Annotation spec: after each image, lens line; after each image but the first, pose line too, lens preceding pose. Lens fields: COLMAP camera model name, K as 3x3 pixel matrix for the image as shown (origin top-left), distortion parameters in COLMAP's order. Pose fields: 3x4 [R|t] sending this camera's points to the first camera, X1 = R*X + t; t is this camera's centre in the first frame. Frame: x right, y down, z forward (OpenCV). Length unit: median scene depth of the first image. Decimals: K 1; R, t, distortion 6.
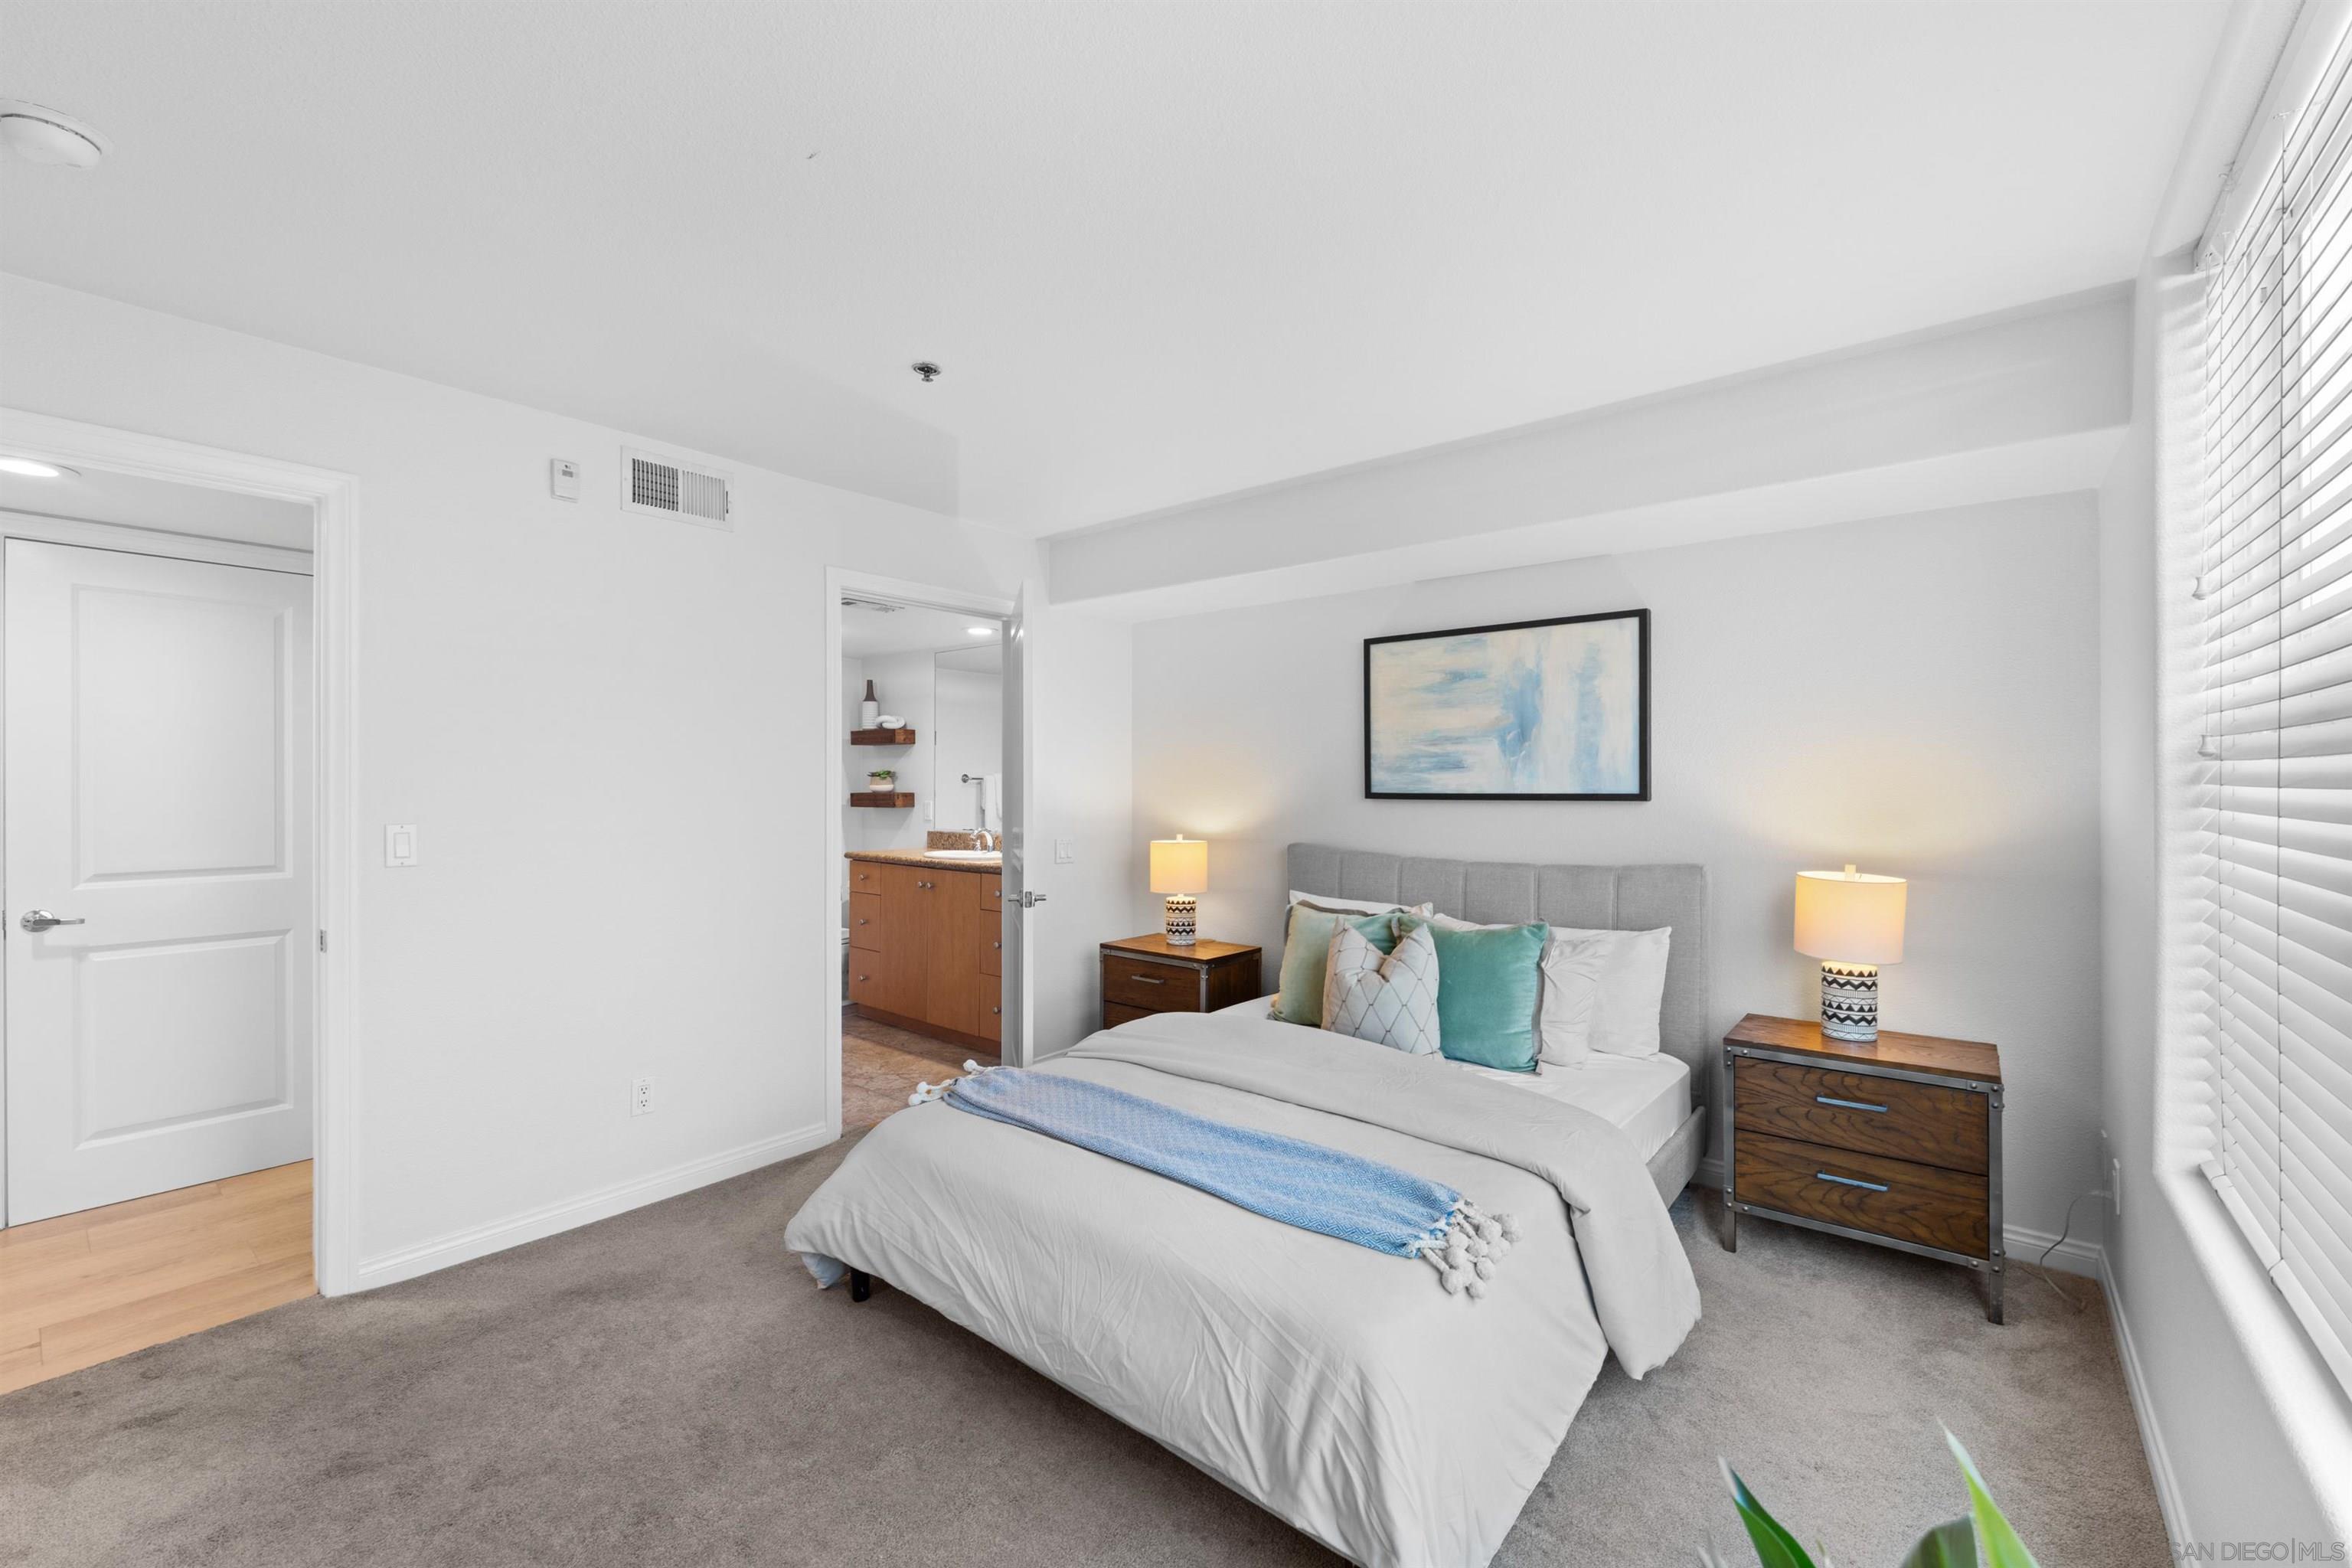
lens RADIAL K [[950.0, 0, 1216.3], [0, 950.0, 773.3], [0, 0, 1]] dist [-0.001154, -0.001233]
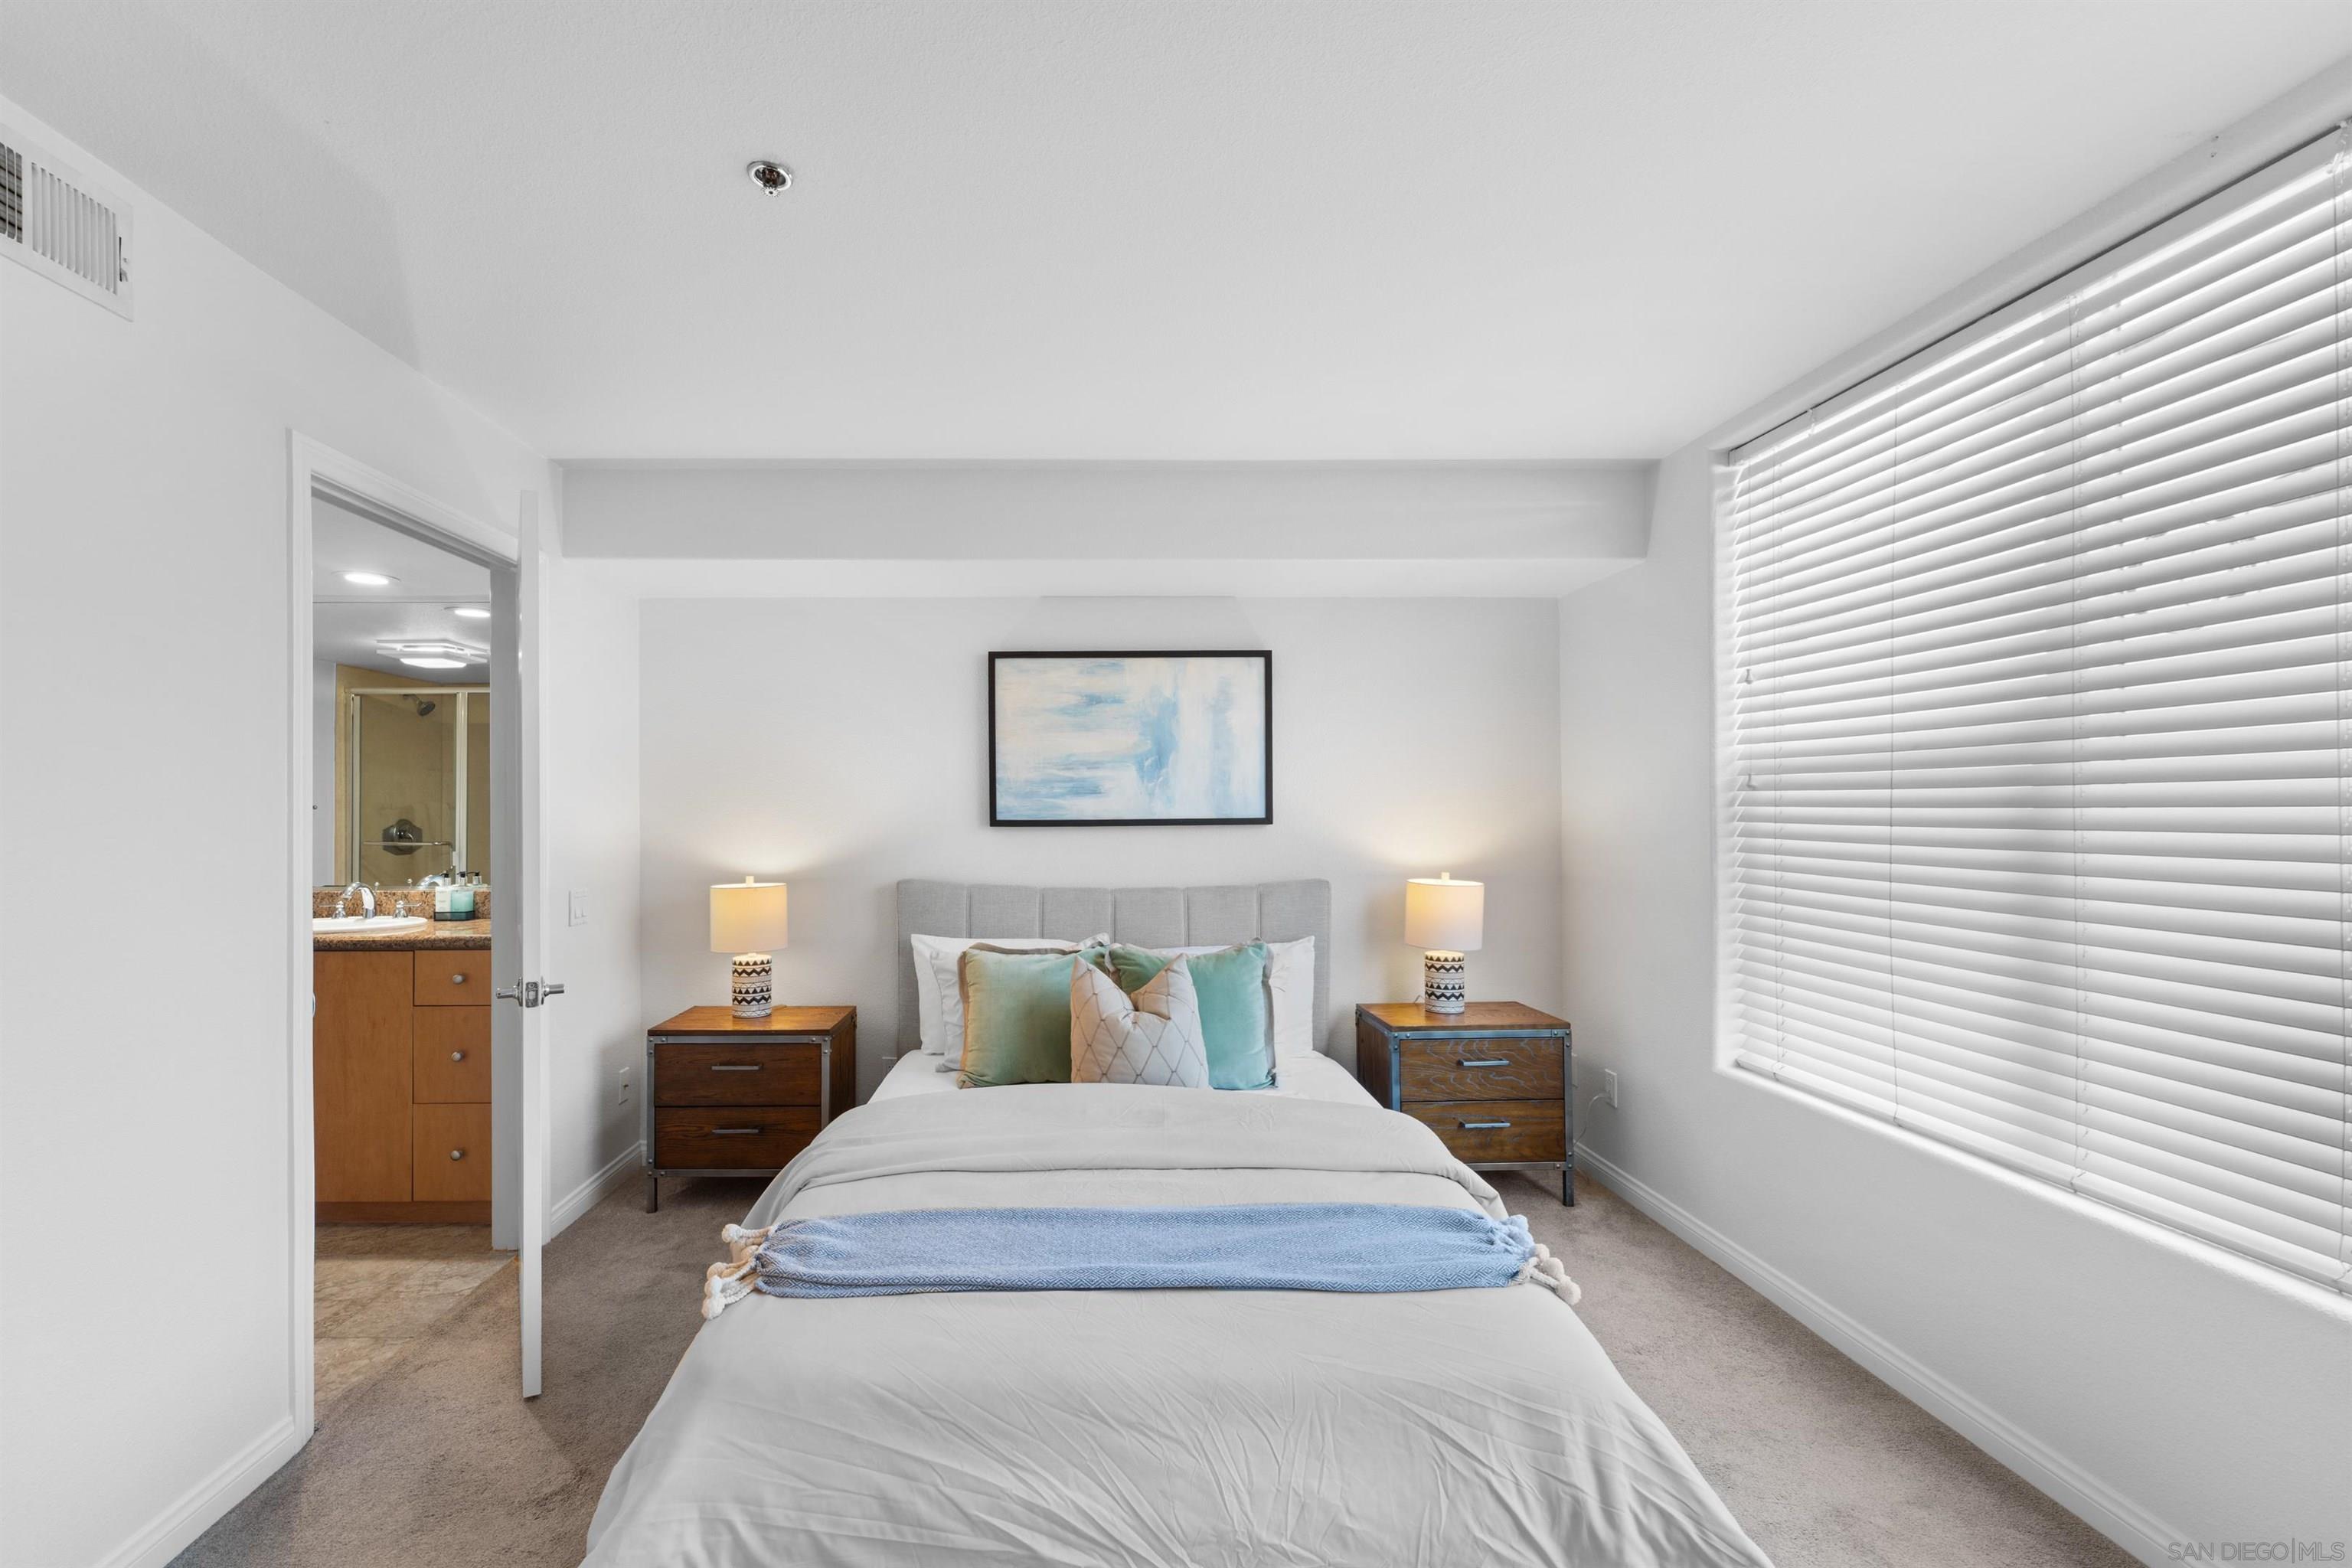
lens RADIAL K [[950.0, 0, 1178.0], [0, 950.0, 797.8], [0, 0, 1]] dist [-0.001154, -0.001233]
pose [[0.776292, 0.003457, 0.630364, -0.391957], [-0.001241, 0.999991, -0.003956, 0.003305], [-0.630372, 0.002289, 0.776290, 0.252281]]
